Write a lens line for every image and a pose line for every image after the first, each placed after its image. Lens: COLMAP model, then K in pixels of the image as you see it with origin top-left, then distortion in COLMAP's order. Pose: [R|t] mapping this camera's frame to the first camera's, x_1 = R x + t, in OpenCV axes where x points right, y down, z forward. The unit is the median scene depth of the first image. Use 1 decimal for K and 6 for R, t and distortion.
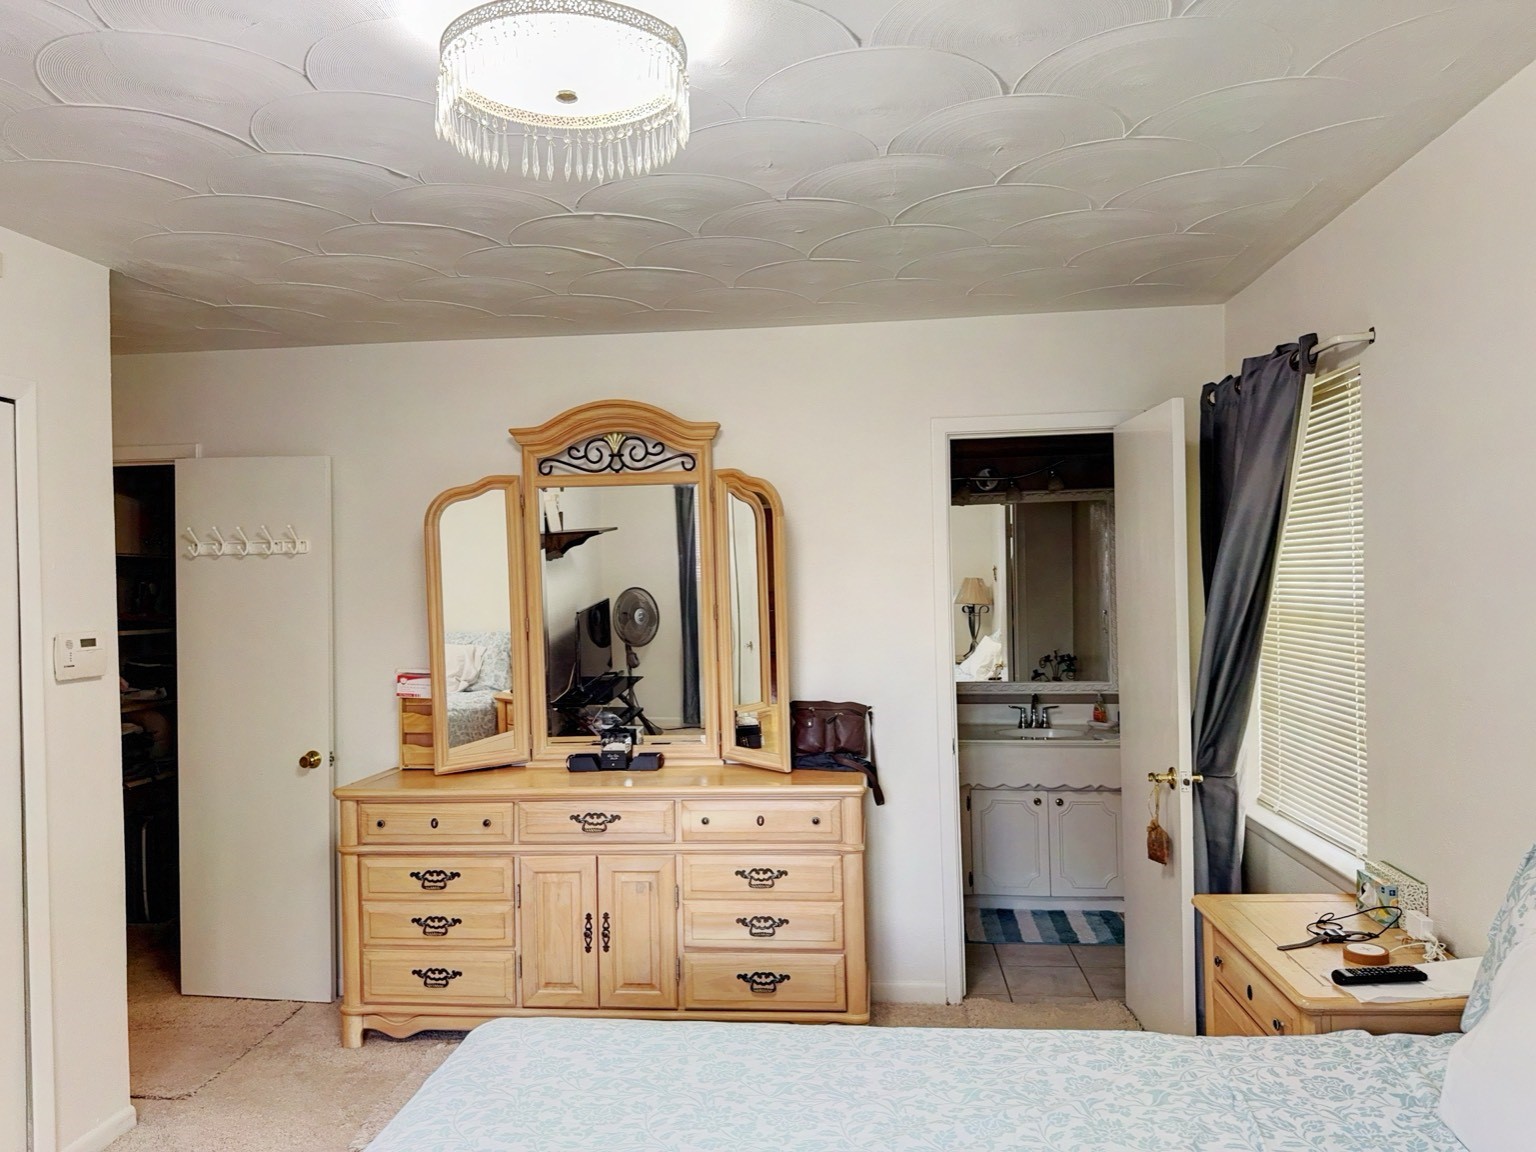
lens RADIAL K [[1079.7, 0, 768.0], [0, 1079.7, 576.0], [0, 0, 1]] dist [0.055461, -0.072534]
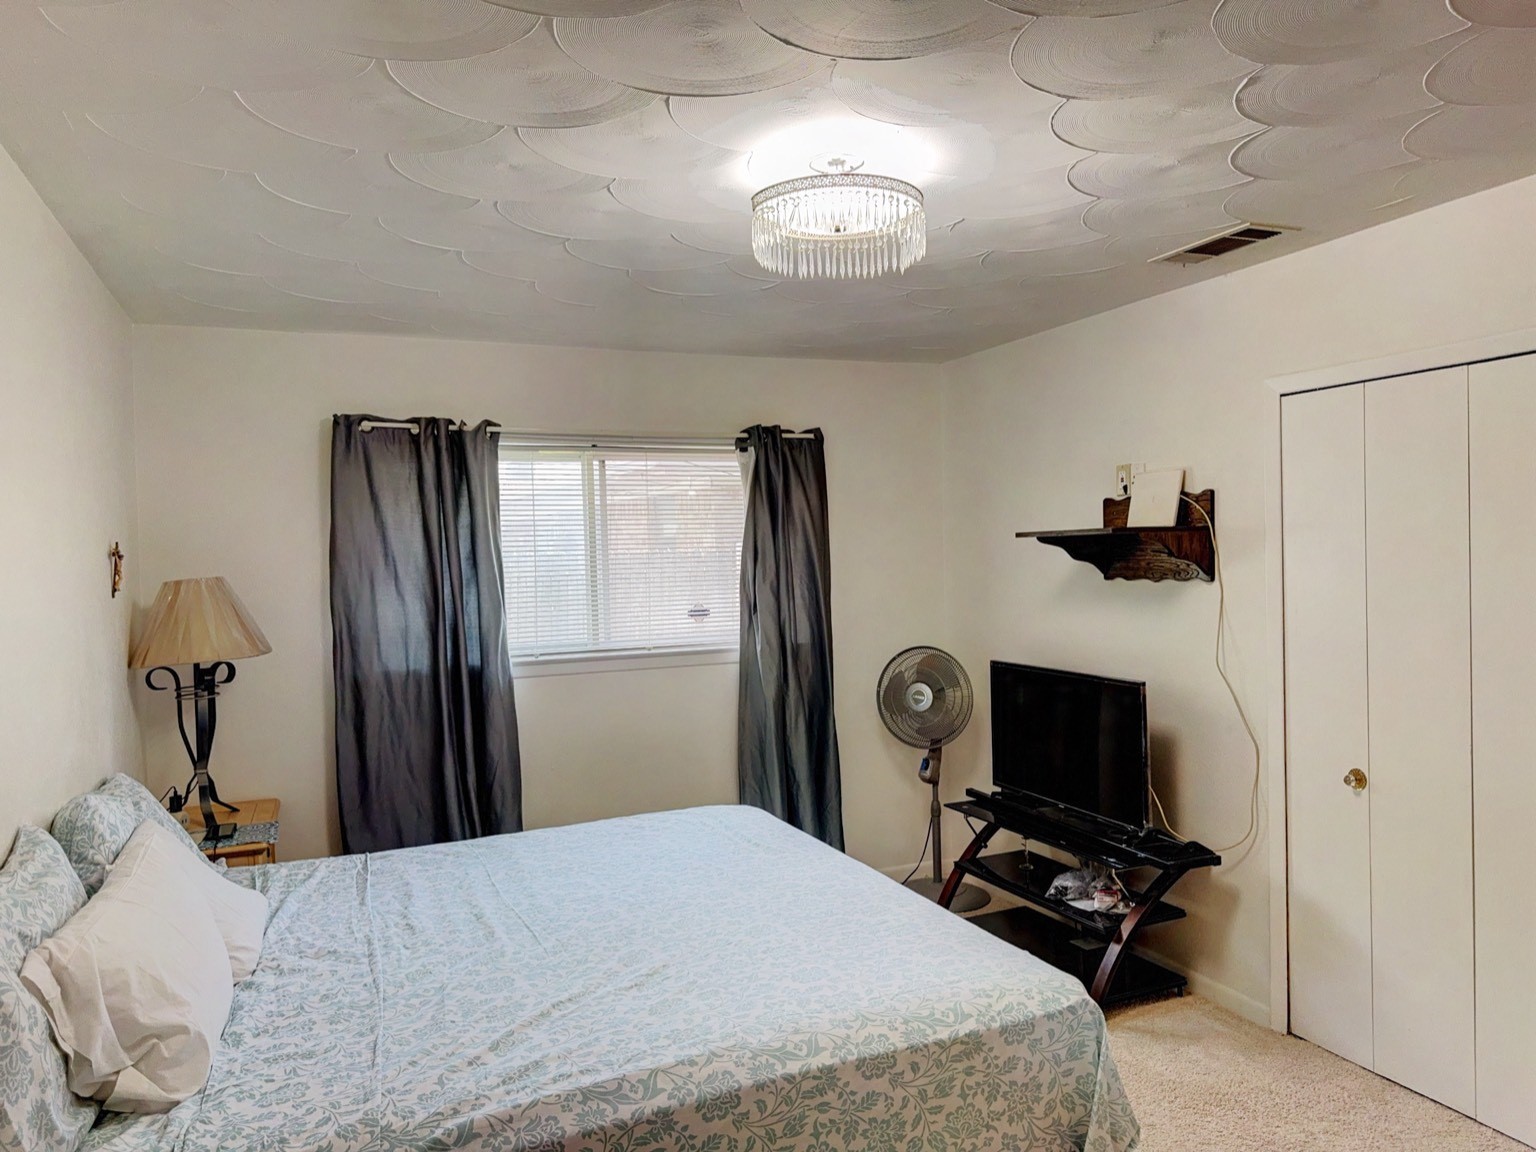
lens RADIAL K [[1079.7, 0, 768.0], [0, 1079.7, 576.0], [0, 0, 1]] dist [0.055461, -0.072534]
pose [[-0.880356, 0.048394, -0.471838, 0.566017], [0.041276, 0.998824, 0.025431, -0.021522], [0.472514, 0.002913, -0.881318, 2.107214]]
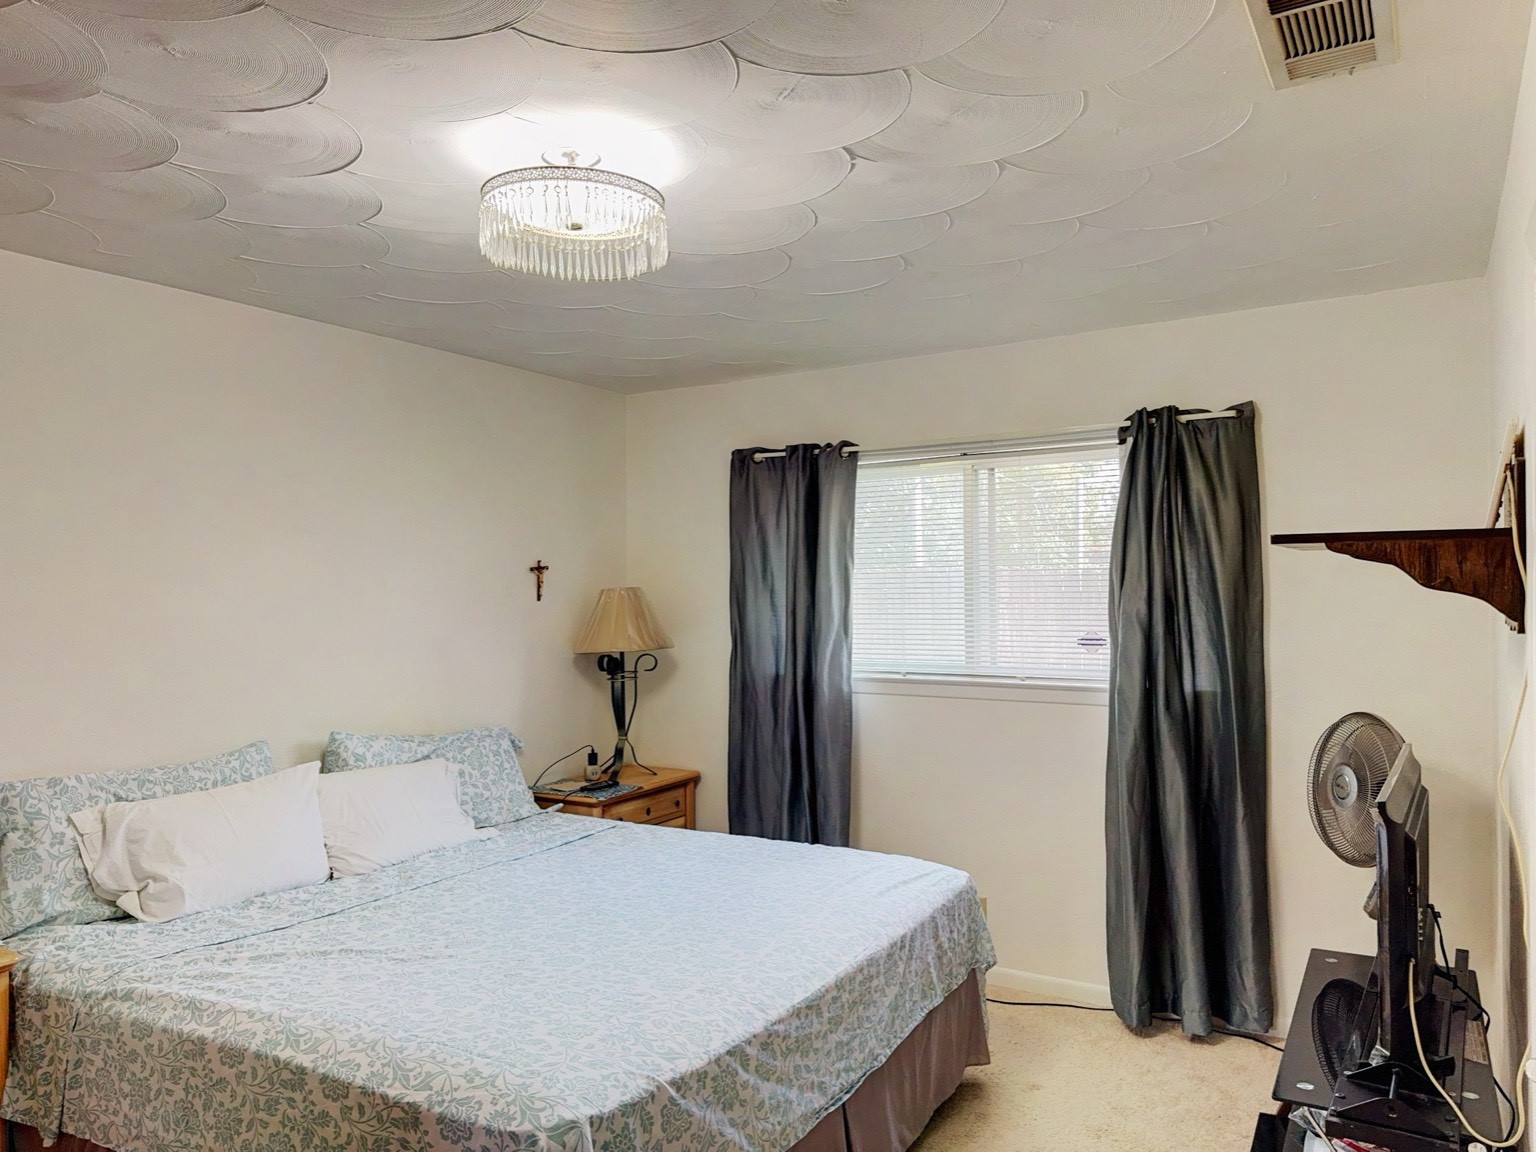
lens RADIAL K [[1070.1, 0, 768.0], [0, 1070.1, 576.0], [0, 0, 1]] dist [0.002301, -0.001382]
pose [[-0.898483, 0.039398, 0.437237, -0.909895], [0.032687, 0.999204, -0.022867, 0.027098], [-0.437790, -0.006254, -0.899056, 1.973929]]
